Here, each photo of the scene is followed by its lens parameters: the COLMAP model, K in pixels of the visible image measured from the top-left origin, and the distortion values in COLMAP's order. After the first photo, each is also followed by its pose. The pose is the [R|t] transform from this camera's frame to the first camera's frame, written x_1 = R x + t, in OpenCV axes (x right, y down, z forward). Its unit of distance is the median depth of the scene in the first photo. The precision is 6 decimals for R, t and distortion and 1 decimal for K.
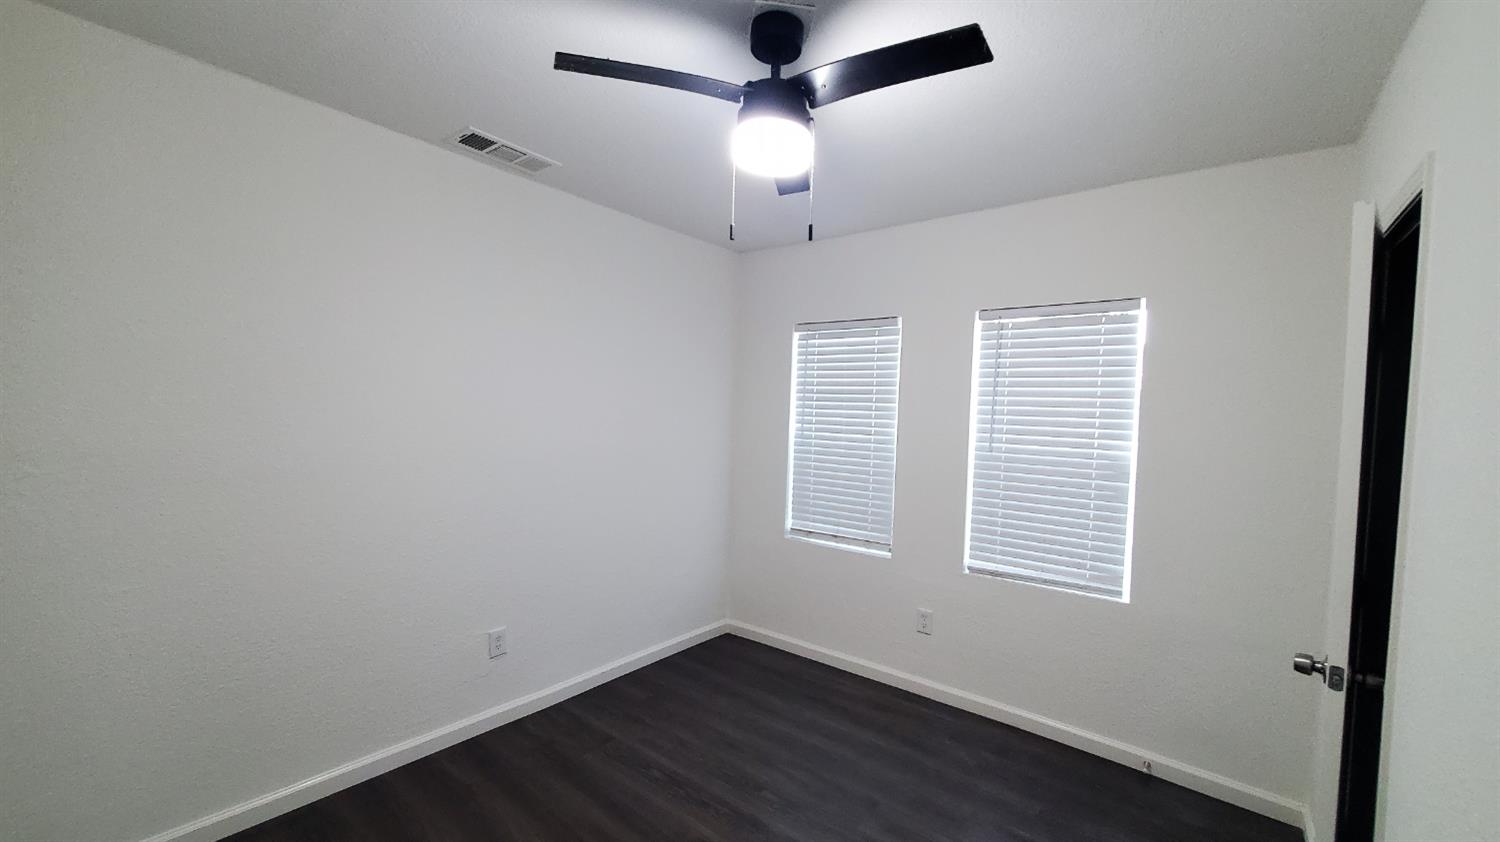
lens RADIAL K [[596.6, 0, 749.2], [0, 596.6, 437.1], [0, 0, 1]] dist [-0.001091, -0.000370]
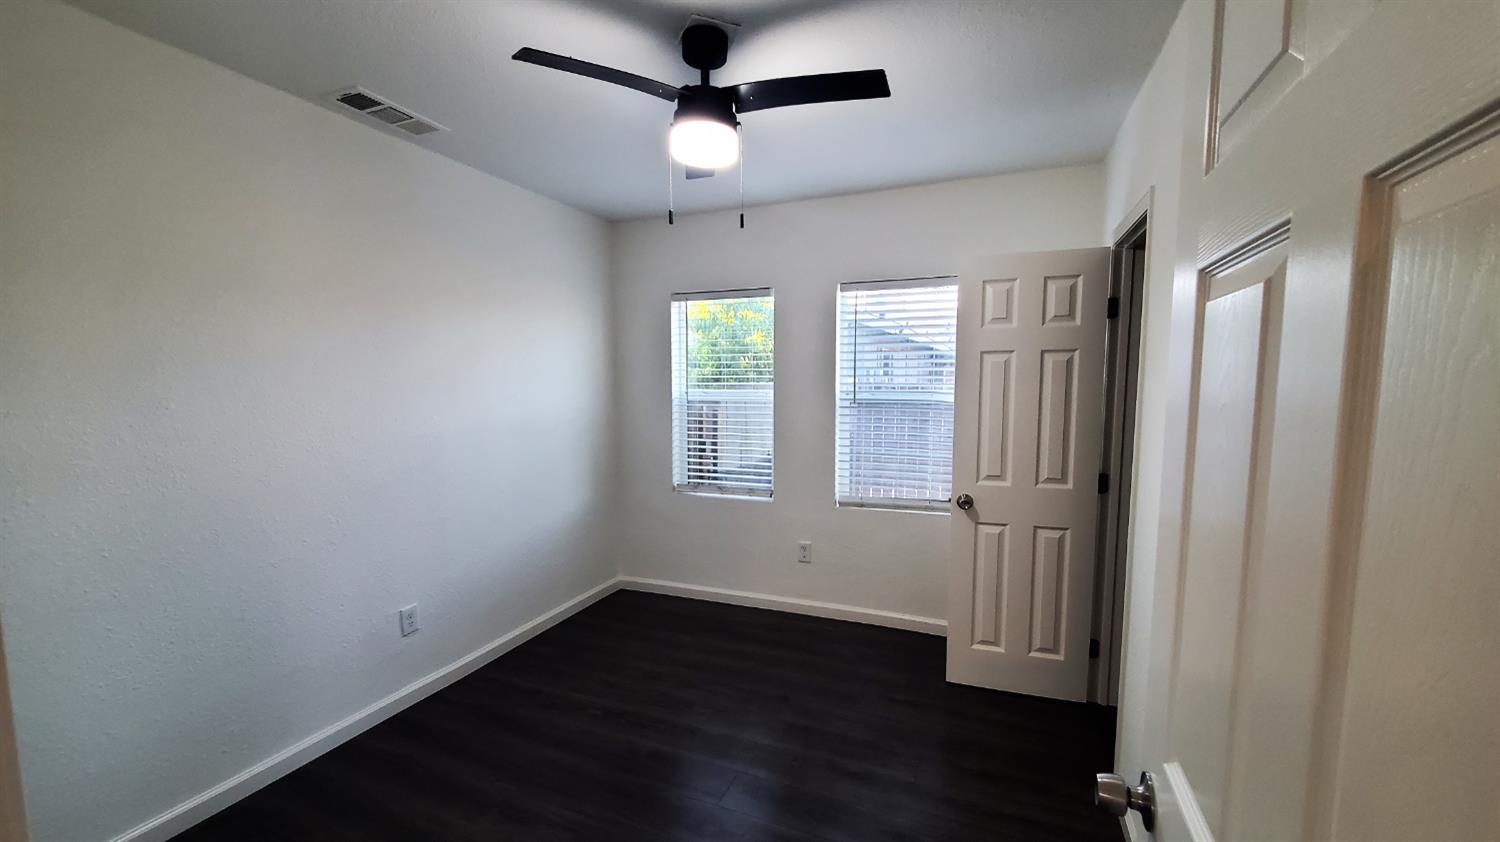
lens RADIAL K [[596.6, 0, 749.2], [0, 596.6, 437.1], [0, 0, 1]] dist [-0.001091, -0.000370]
pose [[0.960172, -0.063293, 0.272146, -0.148338], [0.047861, 0.996867, 0.062979, 0.007597], [-0.275280, -0.047446, 0.960193, -0.104359]]
